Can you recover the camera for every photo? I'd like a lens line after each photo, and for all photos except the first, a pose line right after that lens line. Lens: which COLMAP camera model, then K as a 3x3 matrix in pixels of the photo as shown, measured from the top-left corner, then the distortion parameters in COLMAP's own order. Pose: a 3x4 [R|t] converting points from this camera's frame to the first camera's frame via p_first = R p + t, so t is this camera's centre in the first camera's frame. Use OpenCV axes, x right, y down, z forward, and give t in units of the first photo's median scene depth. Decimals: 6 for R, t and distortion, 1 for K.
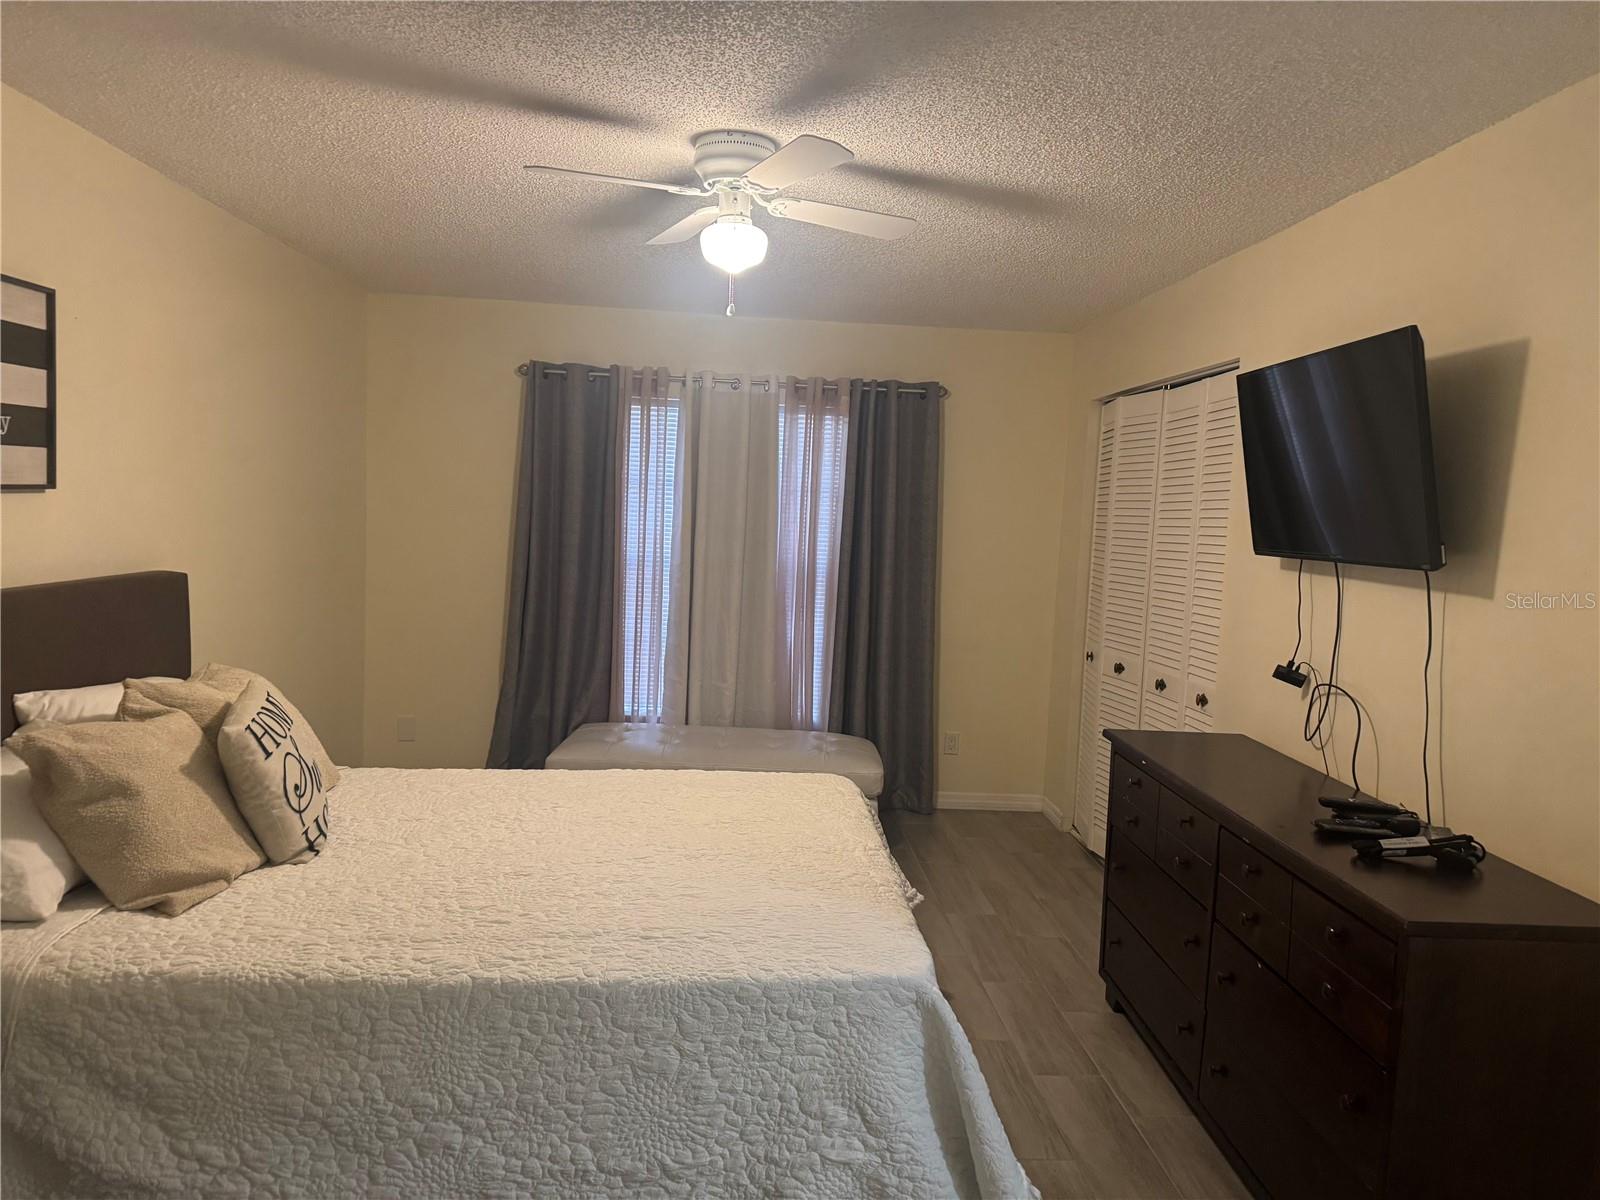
lens RADIAL K [[1104.3, 0, 801.4], [0, 1104.3, 574.6], [0, 0, 1]] dist [-0.037567, -0.004450]
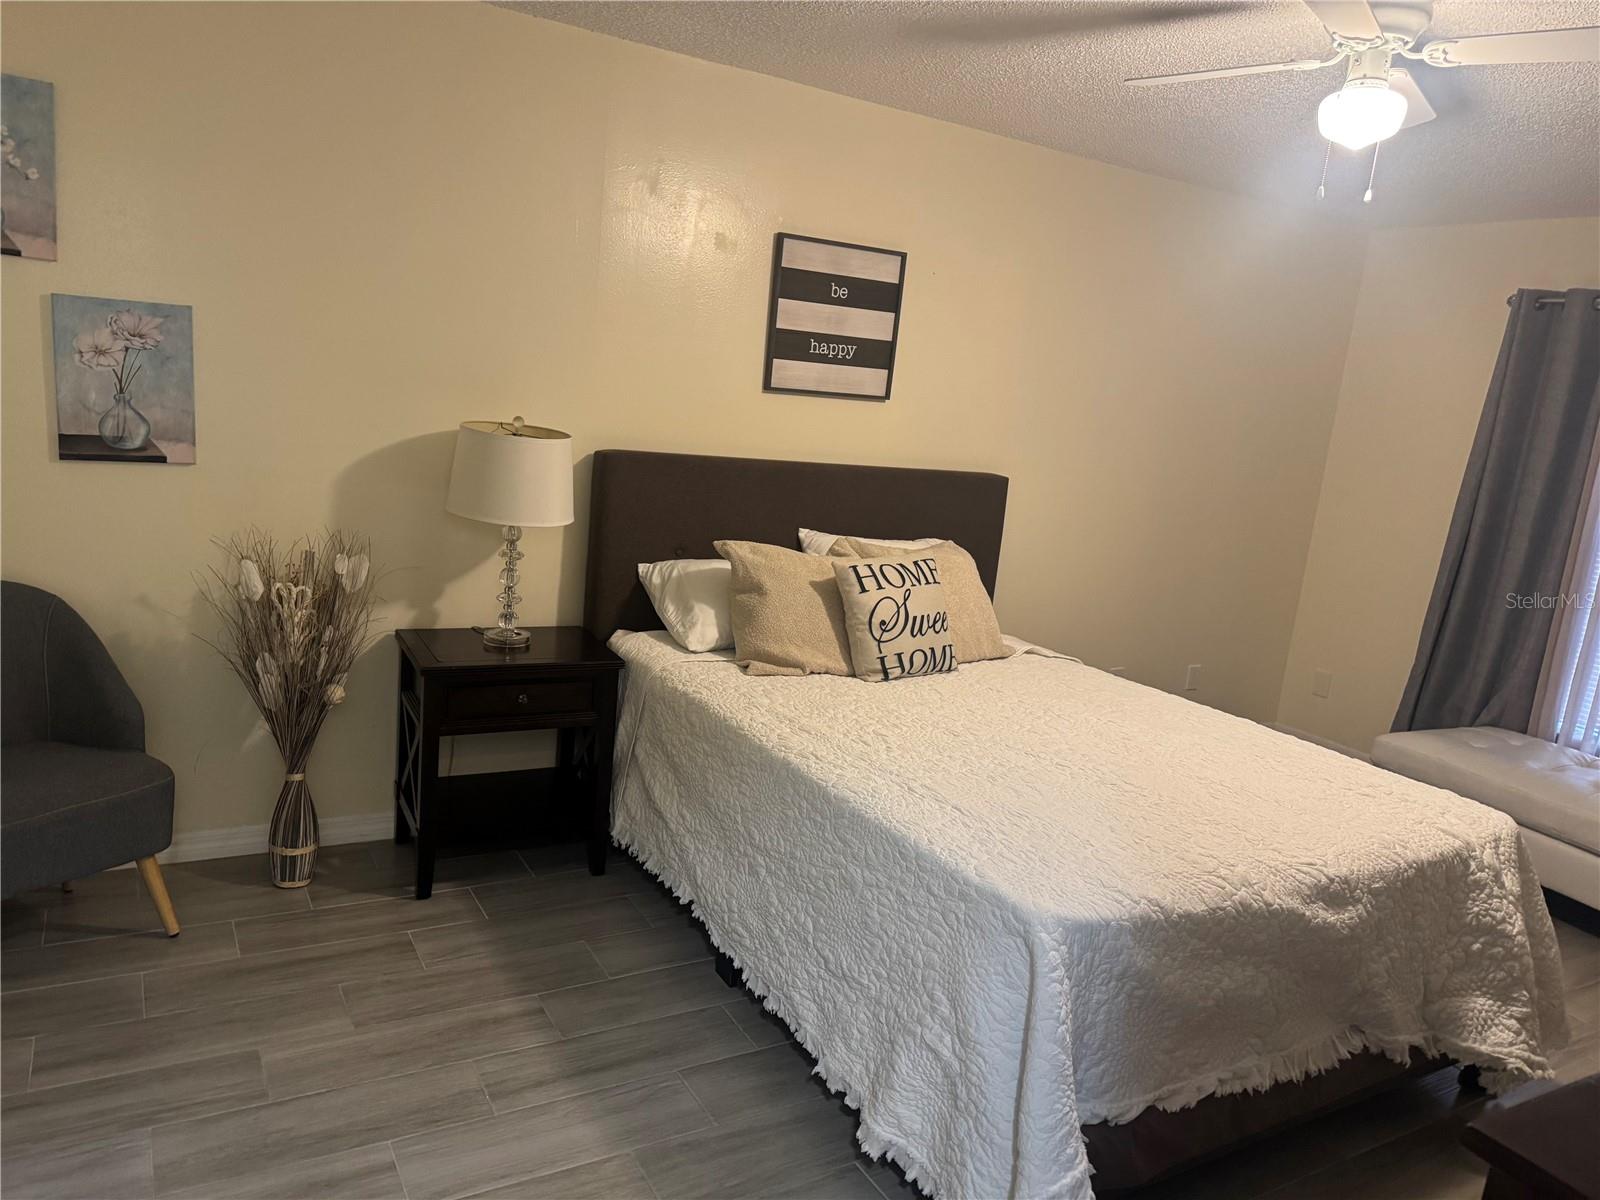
lens RADIAL K [[1129.4, 0, 800.0], [0, 1129.4, 600.0], [0, 0, 1]] dist [-0.010910, -0.007217]
pose [[0.422597, 0.167024, -0.890795, 0.835562], [-0.132267, 0.983715, 0.121698, 0.017553], [0.896614, 0.066394, 0.437807, 0.398034]]
